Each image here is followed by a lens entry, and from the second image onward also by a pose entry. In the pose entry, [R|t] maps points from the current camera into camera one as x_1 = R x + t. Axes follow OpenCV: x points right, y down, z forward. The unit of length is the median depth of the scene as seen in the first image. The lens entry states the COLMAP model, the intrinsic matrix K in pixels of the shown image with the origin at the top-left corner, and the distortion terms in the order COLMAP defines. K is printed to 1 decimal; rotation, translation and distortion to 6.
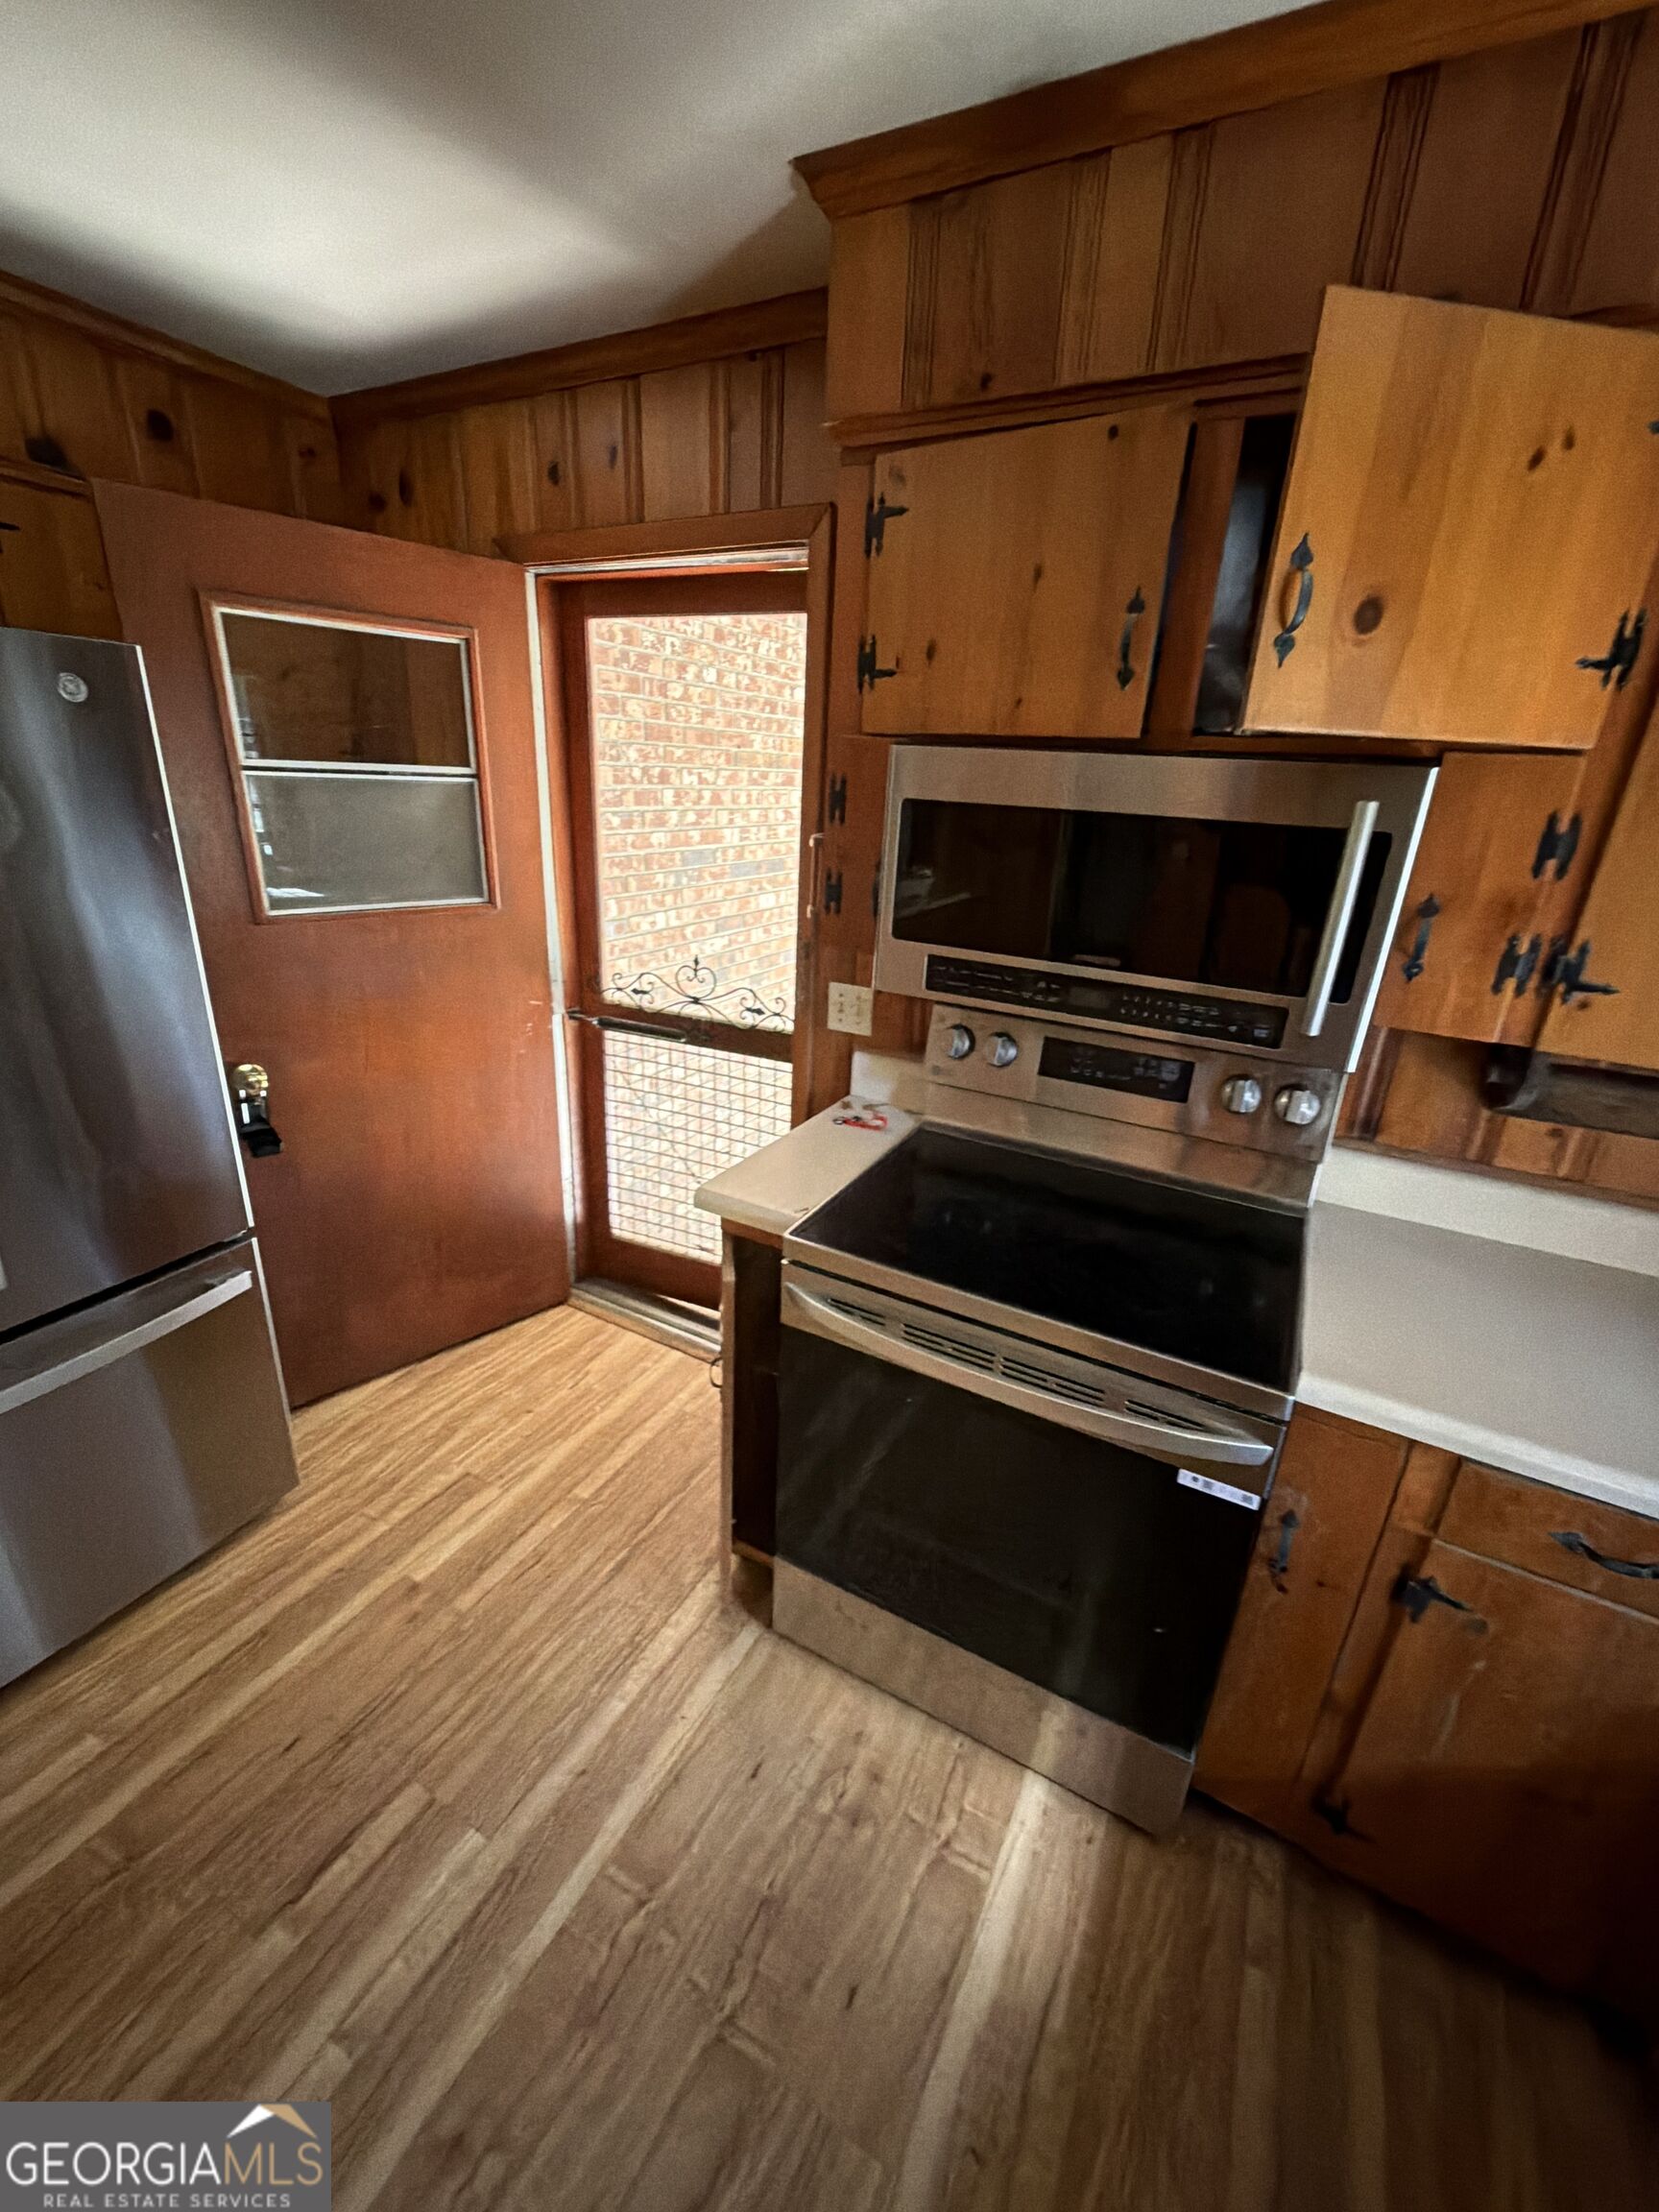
lens RADIAL K [[880.3, 0, 836.0], [0, 880.3, 1095.5], [0, 0, 1]] dist [-0.000209, 0.000019]
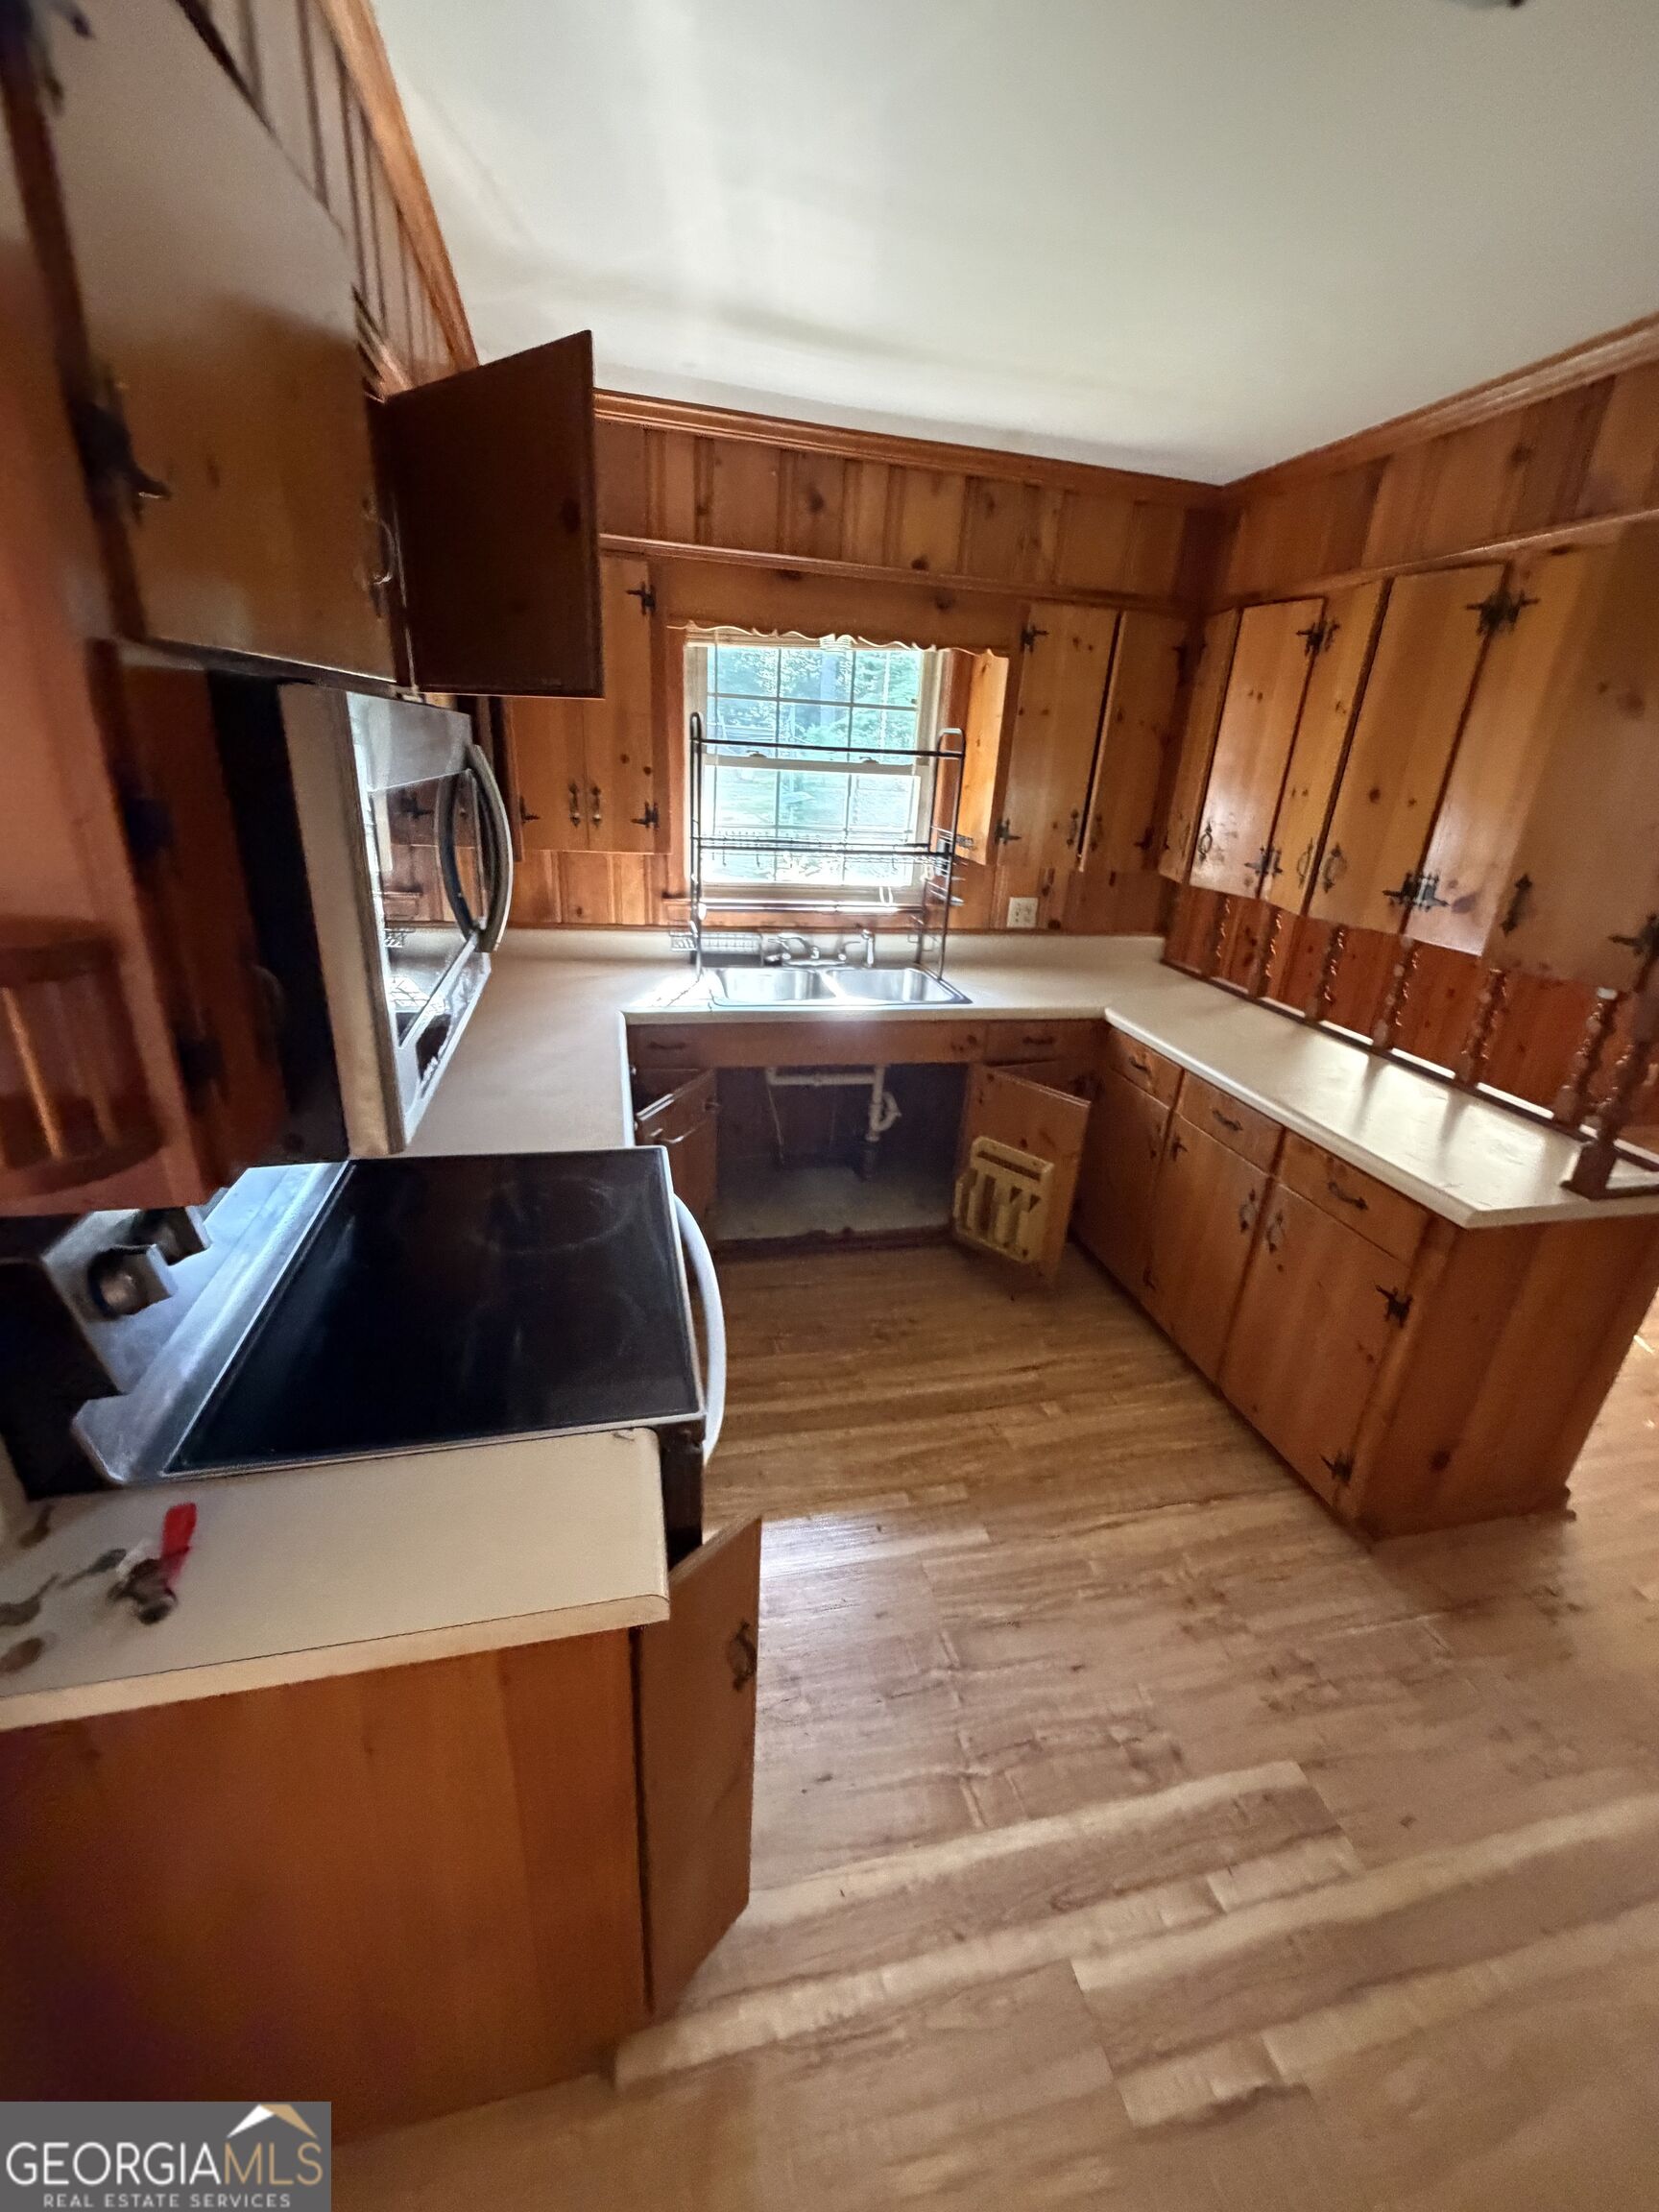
lens RADIAL K [[880.3, 0, 836.0], [0, 880.3, 1095.5], [0, 0, 1]] dist [-0.000209, 0.000019]
pose [[-0.660978, -0.354642, 0.661315, -0.509948], [0.171090, 0.786844, 0.592962, -0.452614], [-0.730641, 0.505080, -0.459411, 1.116427]]
